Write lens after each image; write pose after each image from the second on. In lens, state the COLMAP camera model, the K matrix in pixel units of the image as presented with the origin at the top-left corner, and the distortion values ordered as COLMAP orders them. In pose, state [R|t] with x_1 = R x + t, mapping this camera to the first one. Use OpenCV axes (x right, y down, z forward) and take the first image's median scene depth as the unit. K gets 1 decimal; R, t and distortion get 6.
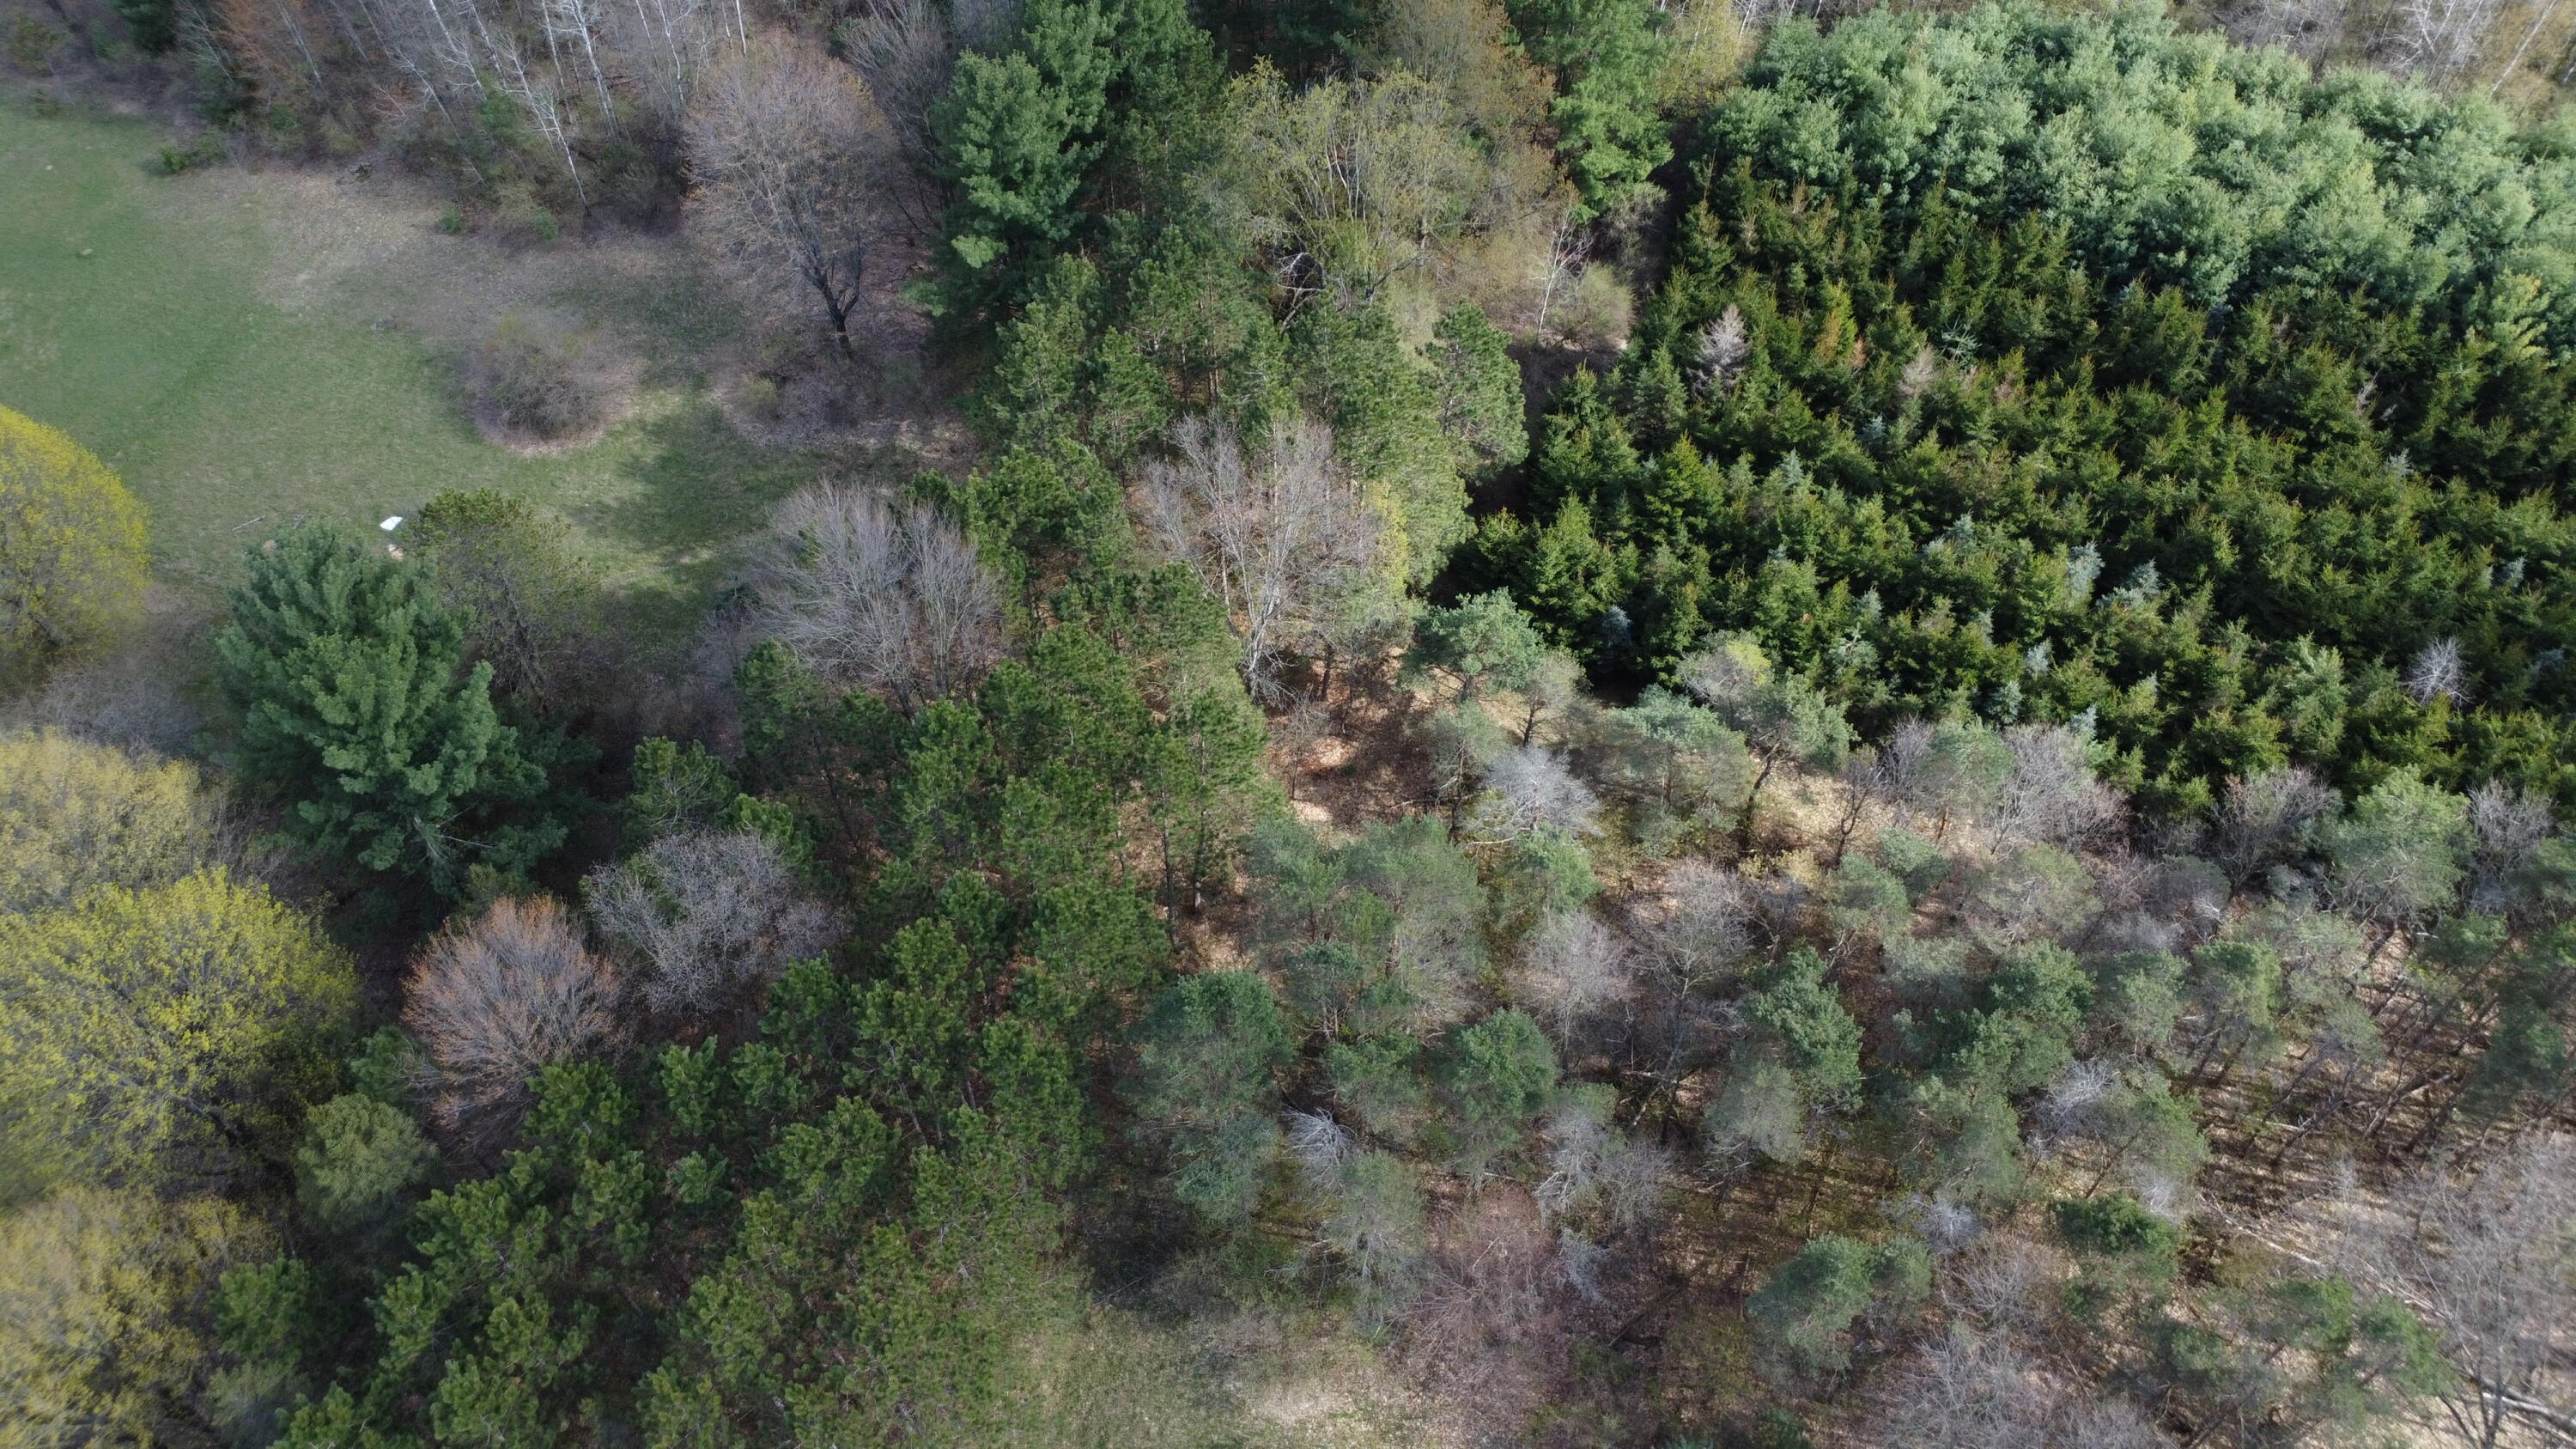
lens RADIAL K [[1882.8, 0, 1280.0], [0, 1882.8, 727.9], [0, 0, 1]] dist [-0.024075, -0.012286]
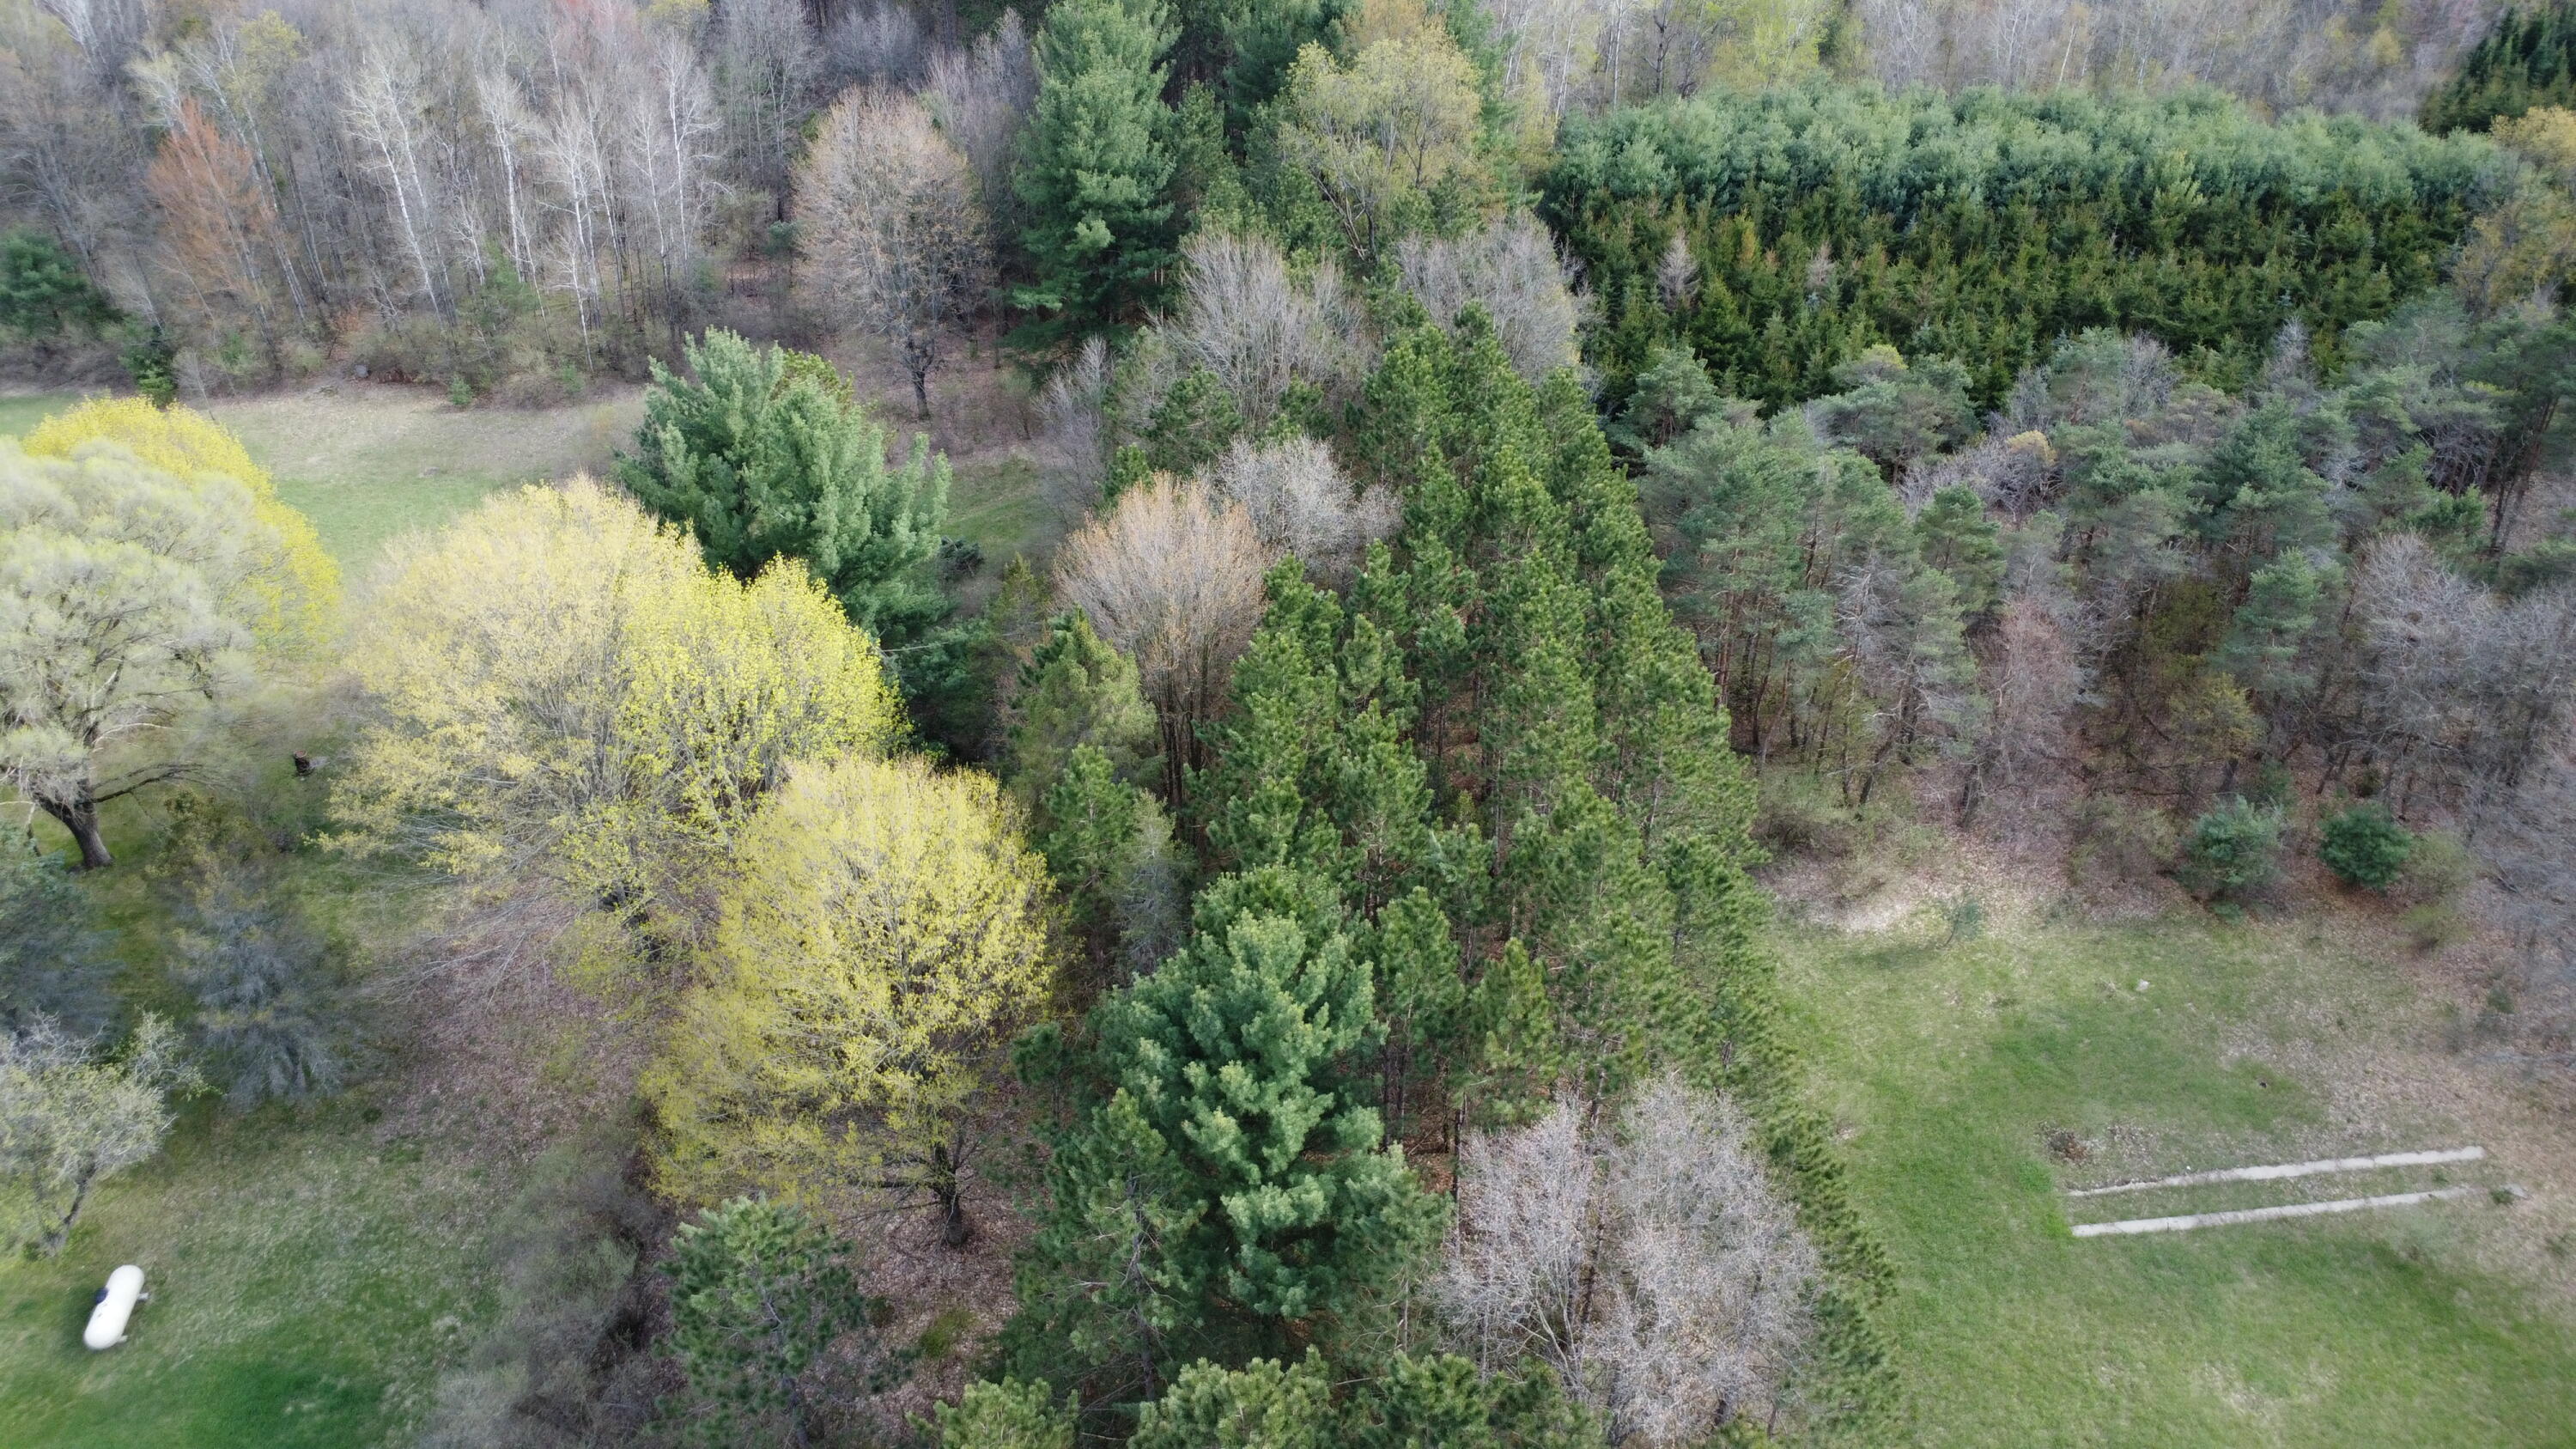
lens RADIAL K [[1882.8, 0, 1285.2], [0, 1882.8, 729.8], [0, 0, 1]] dist [-0.024075, -0.012286]
pose [[0.927483, -0.198321, 0.316930, -0.434161], [0.291565, 0.914310, -0.281116, 0.329976], [-0.234021, 0.353136, 0.905830, 0.072247]]
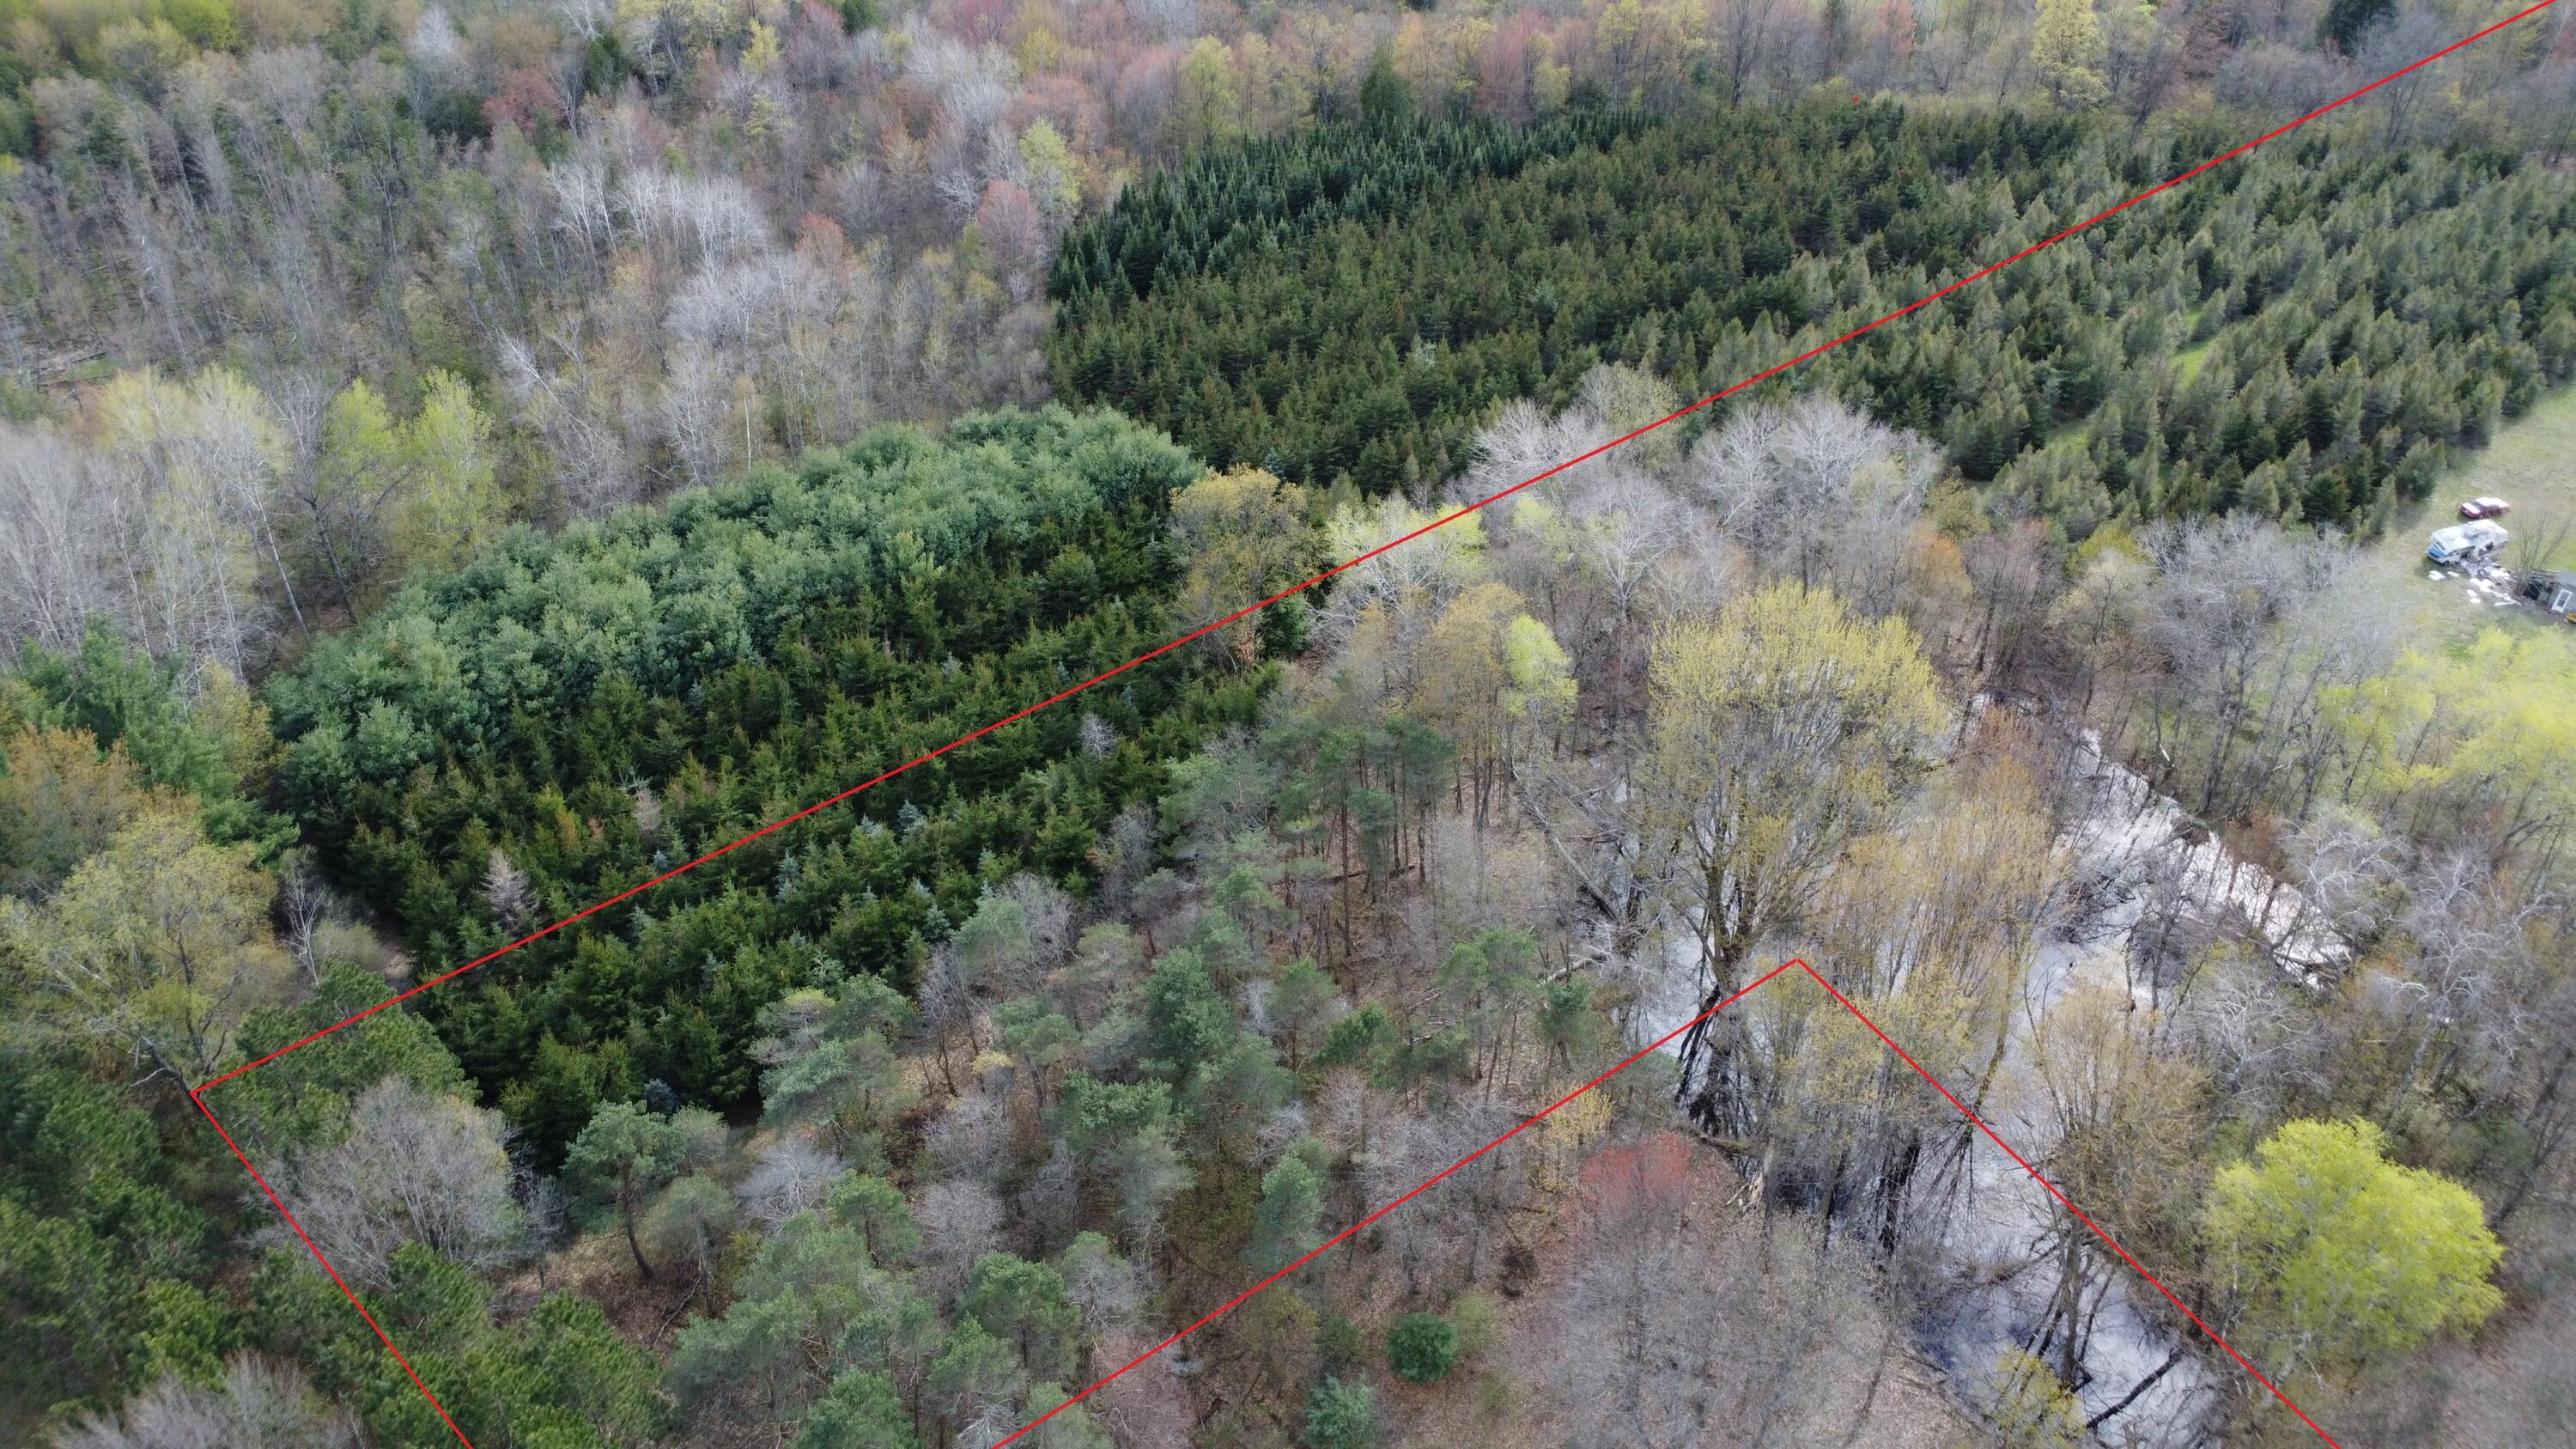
lens RADIAL K [[1882.8, 0, 1288.3], [0, 1882.8, 723.0], [0, 0, 1]] dist [-0.024075, -0.012286]
pose [[0.429357, -0.478089, 0.766214, -0.351126], [0.704737, 0.707923, 0.046810, -0.002260], [-0.564800, 0.519880, 0.640879, 0.002553]]
